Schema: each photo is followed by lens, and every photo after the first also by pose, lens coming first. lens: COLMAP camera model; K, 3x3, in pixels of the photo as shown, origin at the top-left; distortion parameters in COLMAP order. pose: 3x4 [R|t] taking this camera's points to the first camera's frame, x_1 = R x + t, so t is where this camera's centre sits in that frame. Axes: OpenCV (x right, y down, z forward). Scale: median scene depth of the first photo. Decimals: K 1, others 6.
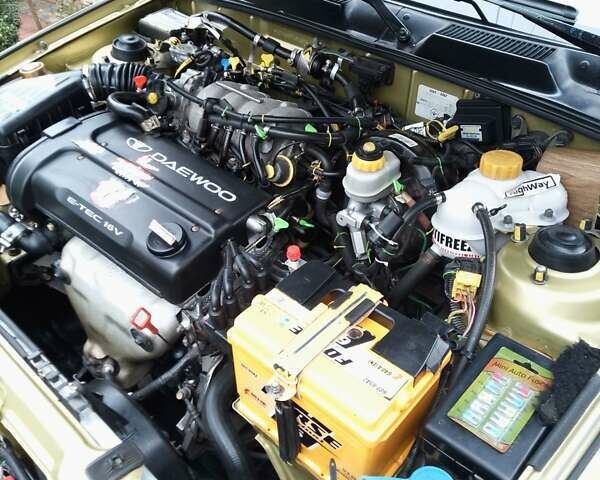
lens RADIAL K [[581.5, 0, 303.4], [0, 581.5, 237.3], [0, 0, 1]] dist [0.041064, 0.000000]
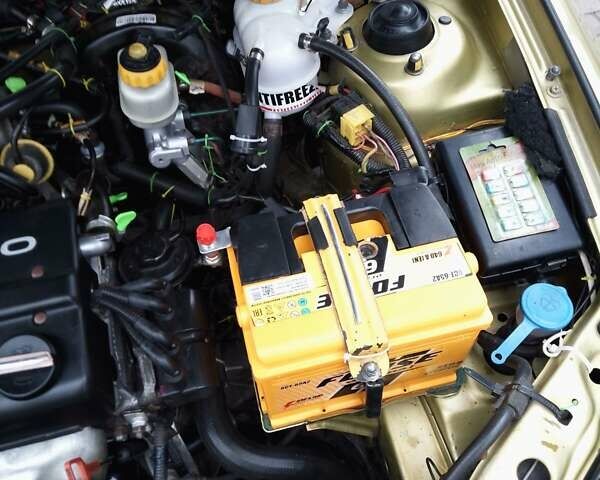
lens RADIAL K [[581.5, 0, 301.7], [0, 581.5, 236.4], [0, 0, 1]] dist [0.041064, 0.000000]
pose [[0.564219, -0.691622, 0.450907, -0.231502], [0.538767, 0.722258, 0.433675, -0.183693], [-0.625610, -0.001754, 0.780134, 0.313529]]
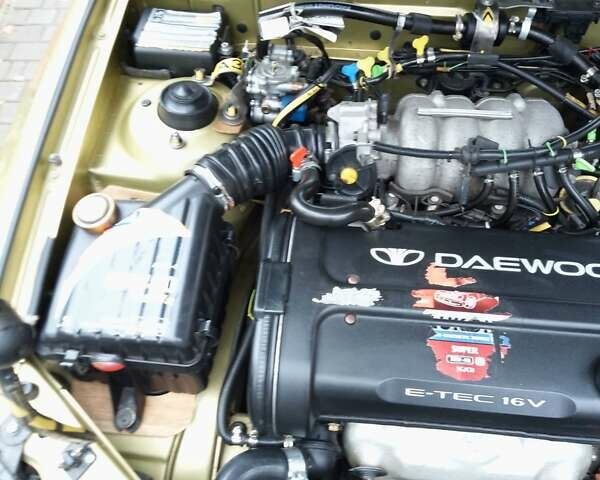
lens RADIAL K [[581.5, 0, 282.1], [0, 581.5, 234.7], [0, 0, 1]] dist [0.041064, 0.000000]
pose [[0.821592, -0.477650, 0.311187, -0.639932], [0.392248, 0.869764, 0.299419, -0.467984], [-0.413677, -0.123938, 0.901948, 0.507634]]
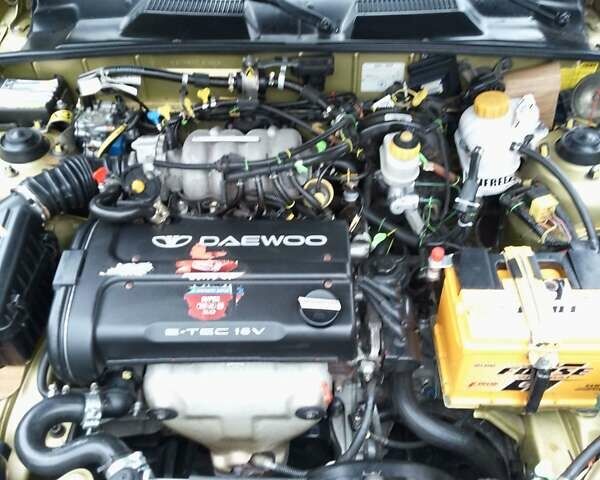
lens RADIAL K [[581.5, 0, 295.0], [0, 581.5, 234.6], [0, 0, 1]] dist [0.041064, 0.000000]
pose [[0.761454, -0.480106, 0.435530, -0.571486], [0.434448, 0.876636, 0.206796, -0.293304], [-0.481085, 0.031749, 0.876099, 0.147738]]
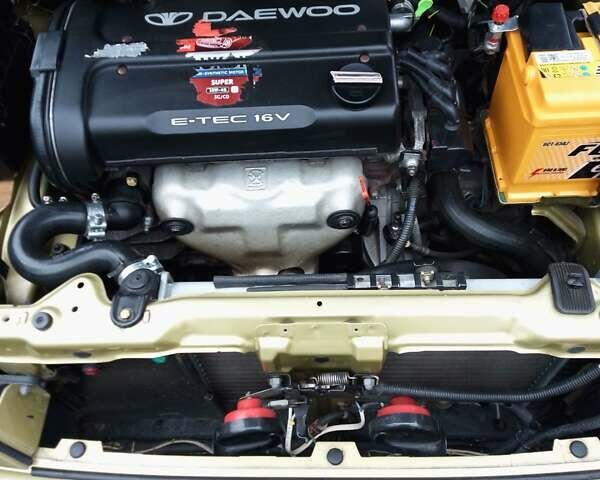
lens RADIAL K [[581.5, 0, 296.3], [0, 581.5, 241.7], [0, 0, 1]] dist [0.041064, 0.000000]
pose [[0.742420, -0.591175, 0.315159, -0.611031], [0.470588, 0.795022, 0.382738, -0.154977], [-0.476823, -0.135842, 0.868439, 0.284164]]
